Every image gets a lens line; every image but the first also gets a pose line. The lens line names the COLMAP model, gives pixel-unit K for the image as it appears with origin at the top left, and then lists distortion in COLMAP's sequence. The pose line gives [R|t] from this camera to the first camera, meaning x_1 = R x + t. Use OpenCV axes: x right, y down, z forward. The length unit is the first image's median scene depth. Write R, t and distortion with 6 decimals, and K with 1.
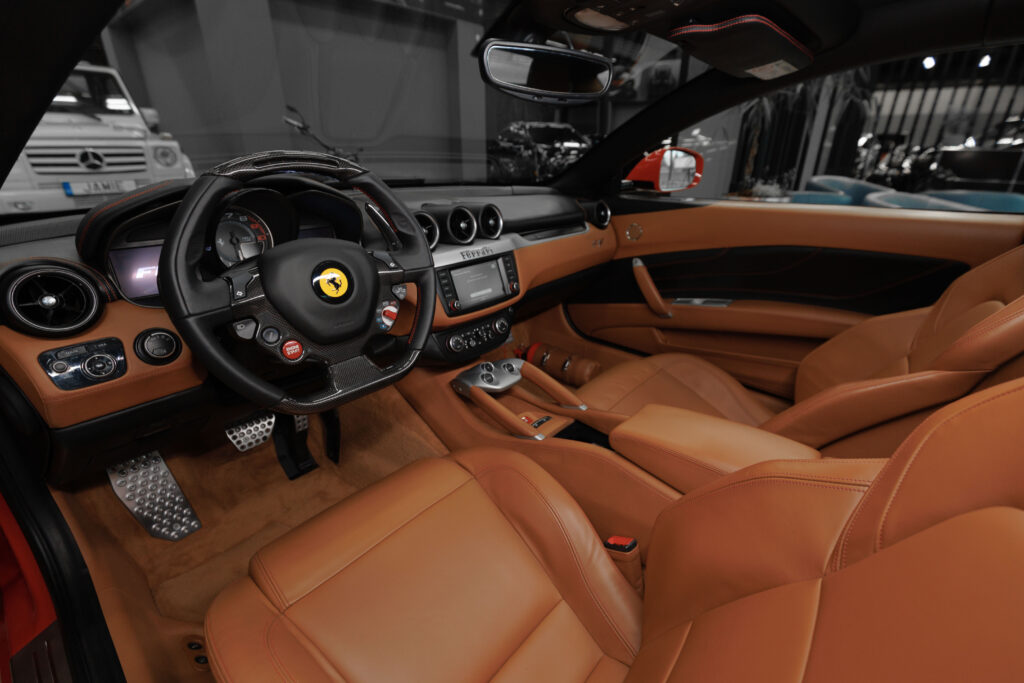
lens RADIAL K [[451.6, 0, 512.0], [0, 451.6, 341.5], [0, 0, 1]] dist [-0.000124, -0.000295]
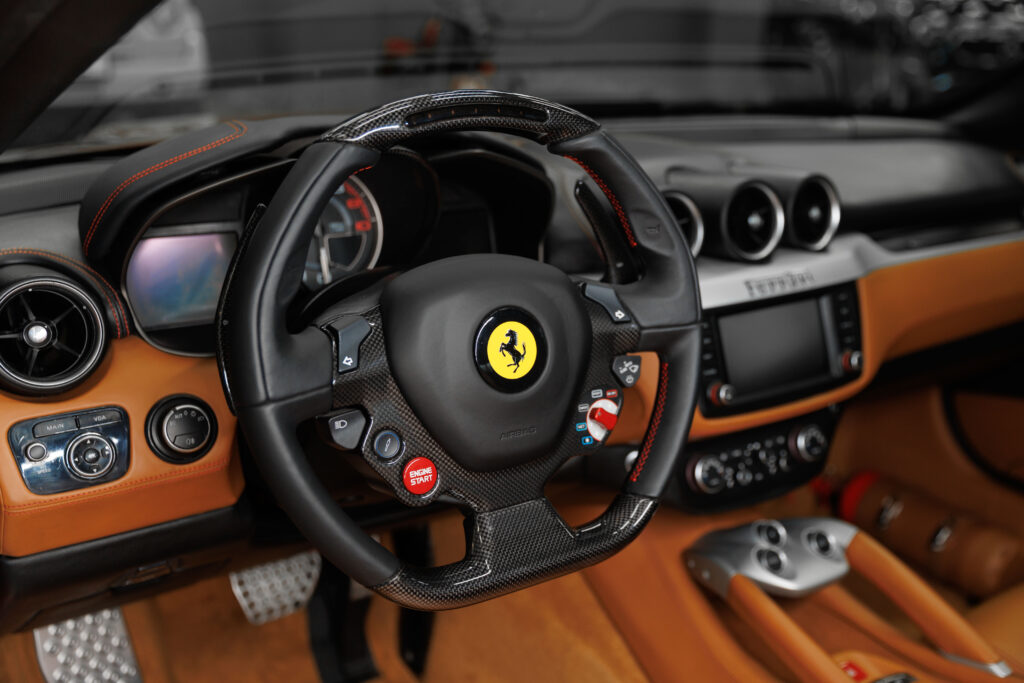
lens RADIAL K [[996.1, 0, 512.0], [0, 996.1, 341.5], [0, 0, 1]] dist [0.009850, 0.010337]
pose [[0.957935, 0.107108, -0.266250, -0.084887], [-0.126661, 0.990288, -0.057333, -0.062872], [0.257523, 0.088645, 0.962197, -0.044822]]
